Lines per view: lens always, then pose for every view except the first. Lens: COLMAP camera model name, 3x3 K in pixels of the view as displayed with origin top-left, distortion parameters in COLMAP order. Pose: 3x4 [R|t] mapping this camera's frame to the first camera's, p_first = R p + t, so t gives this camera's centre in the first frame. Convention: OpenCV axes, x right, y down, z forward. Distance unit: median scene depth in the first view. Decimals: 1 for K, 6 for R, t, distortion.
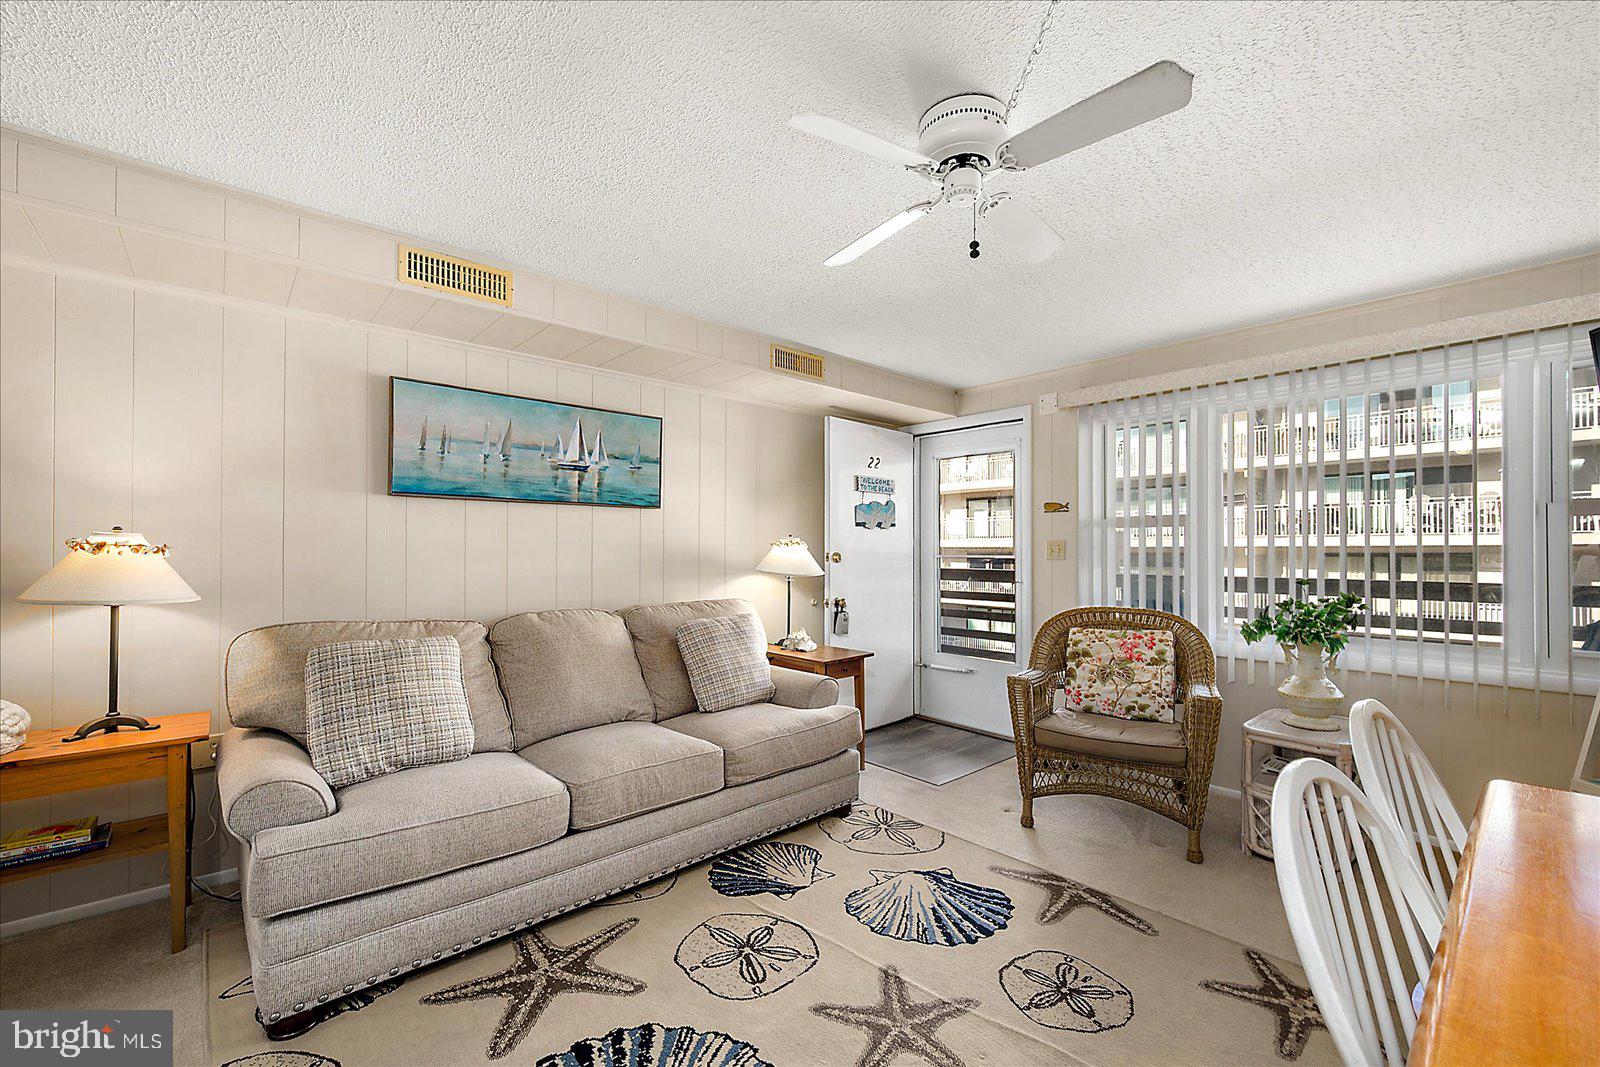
lens RADIAL K [[661.9, 0, 797.1], [0, 661.9, 543.5], [0, 0, 1]] dist [0.001579, -0.001940]
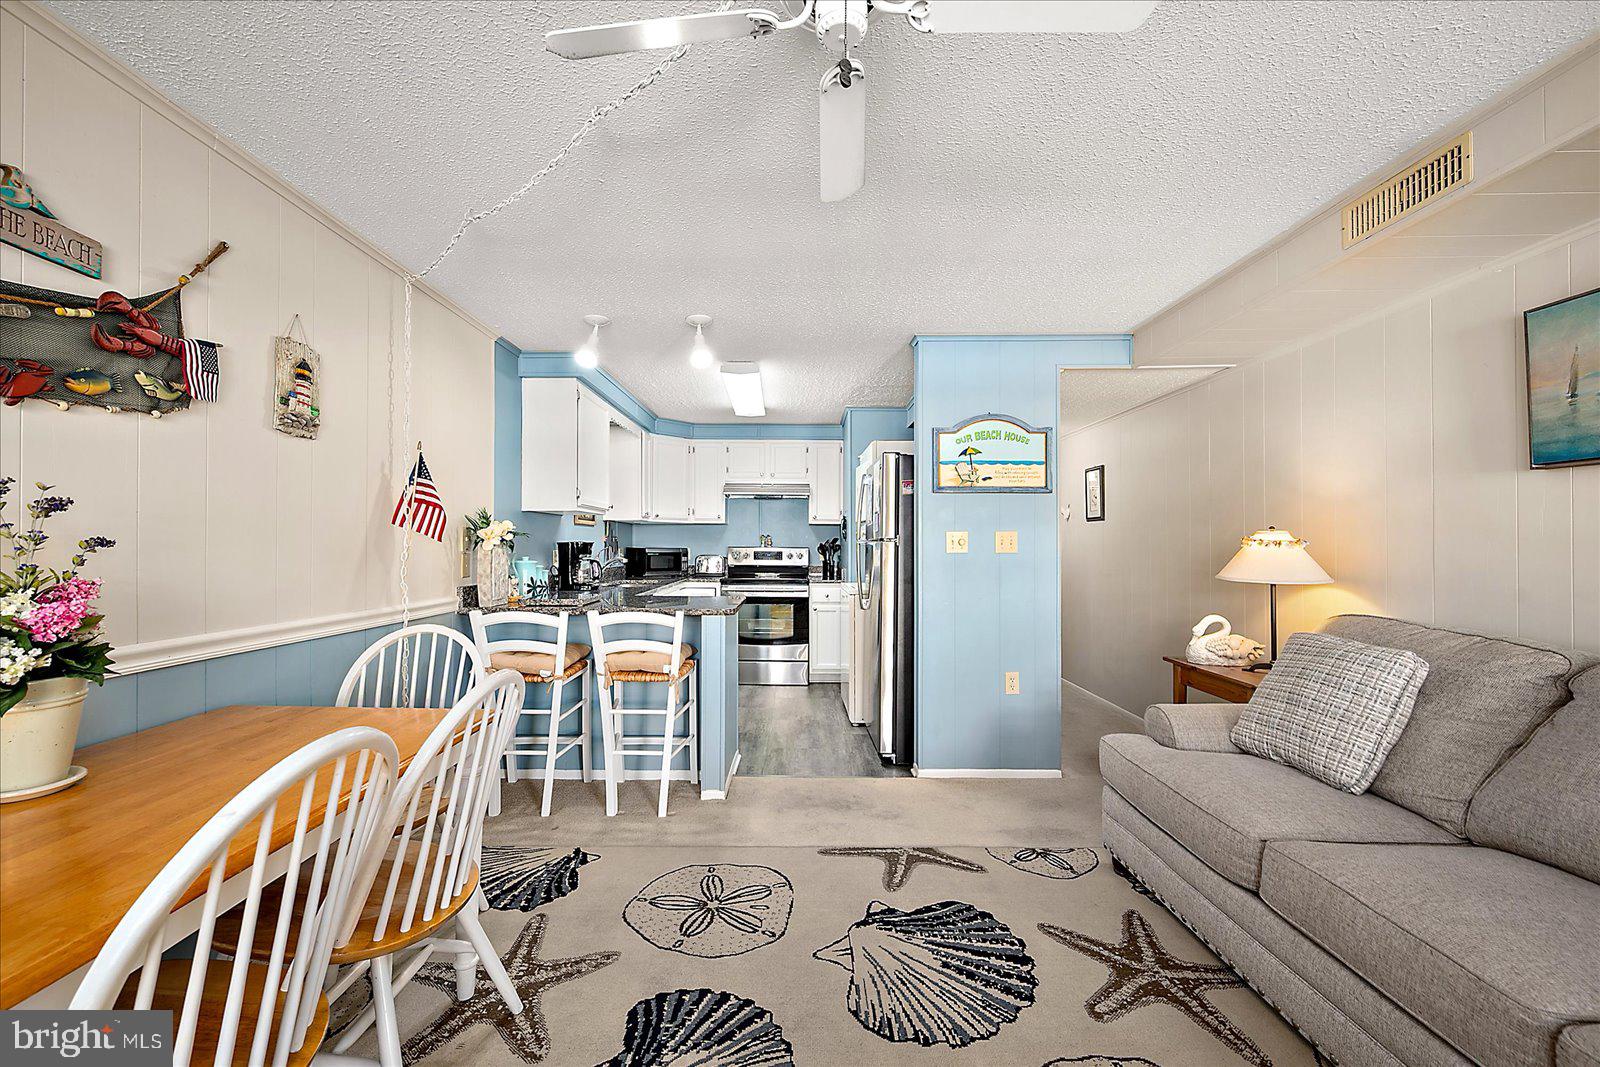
lens RADIAL K [[637.1, 0, 785.7], [0, 637.1, 538.6], [0, 0, 1]] dist [-0.001586, 0.000503]
pose [[-0.674641, -0.009283, -0.738088, 0.466512], [0.000150, 0.999919, -0.012713, 0.012982], [0.738146, -0.008688, -0.674585, 0.840246]]
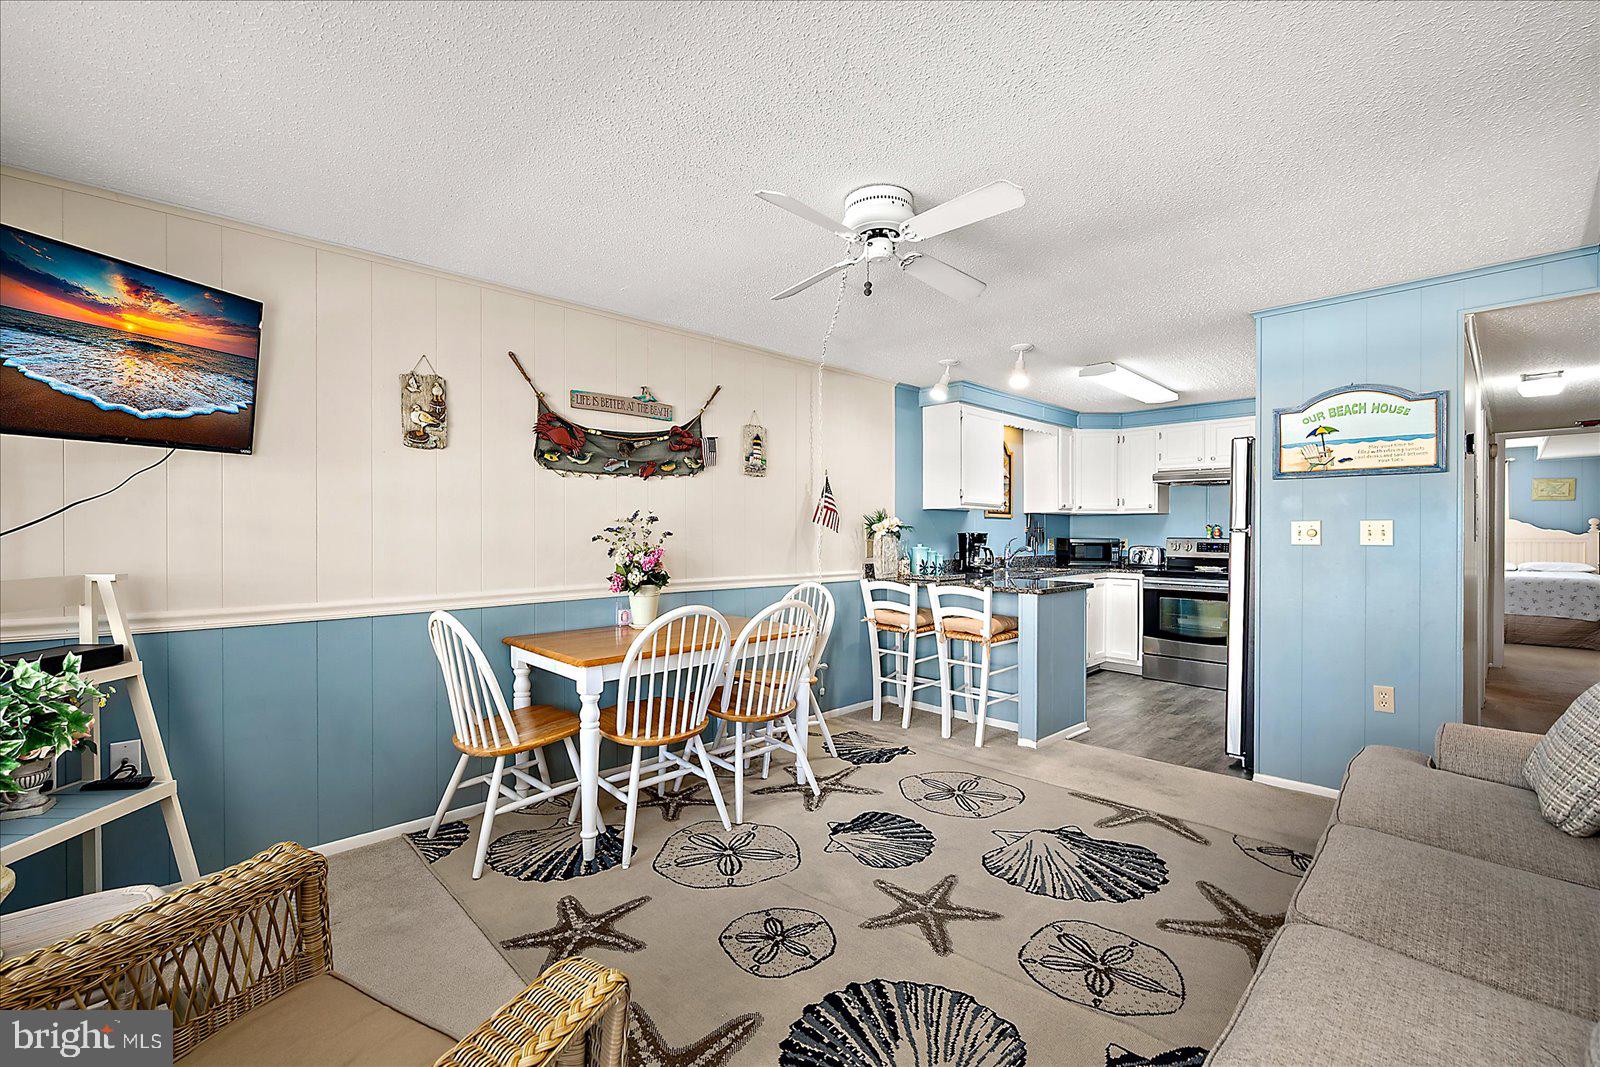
lens RADIAL K [[685.8, 0, 801.5], [0, 685.8, 538.6], [0, 0, 1]] dist [0.003050, -0.000834]
pose [[-0.999071, -0.003394, -0.042955, 0.273716], [-0.003541, 0.999988, 0.003344, 0.013361], [0.042943, 0.003493, -0.999071, 1.388511]]
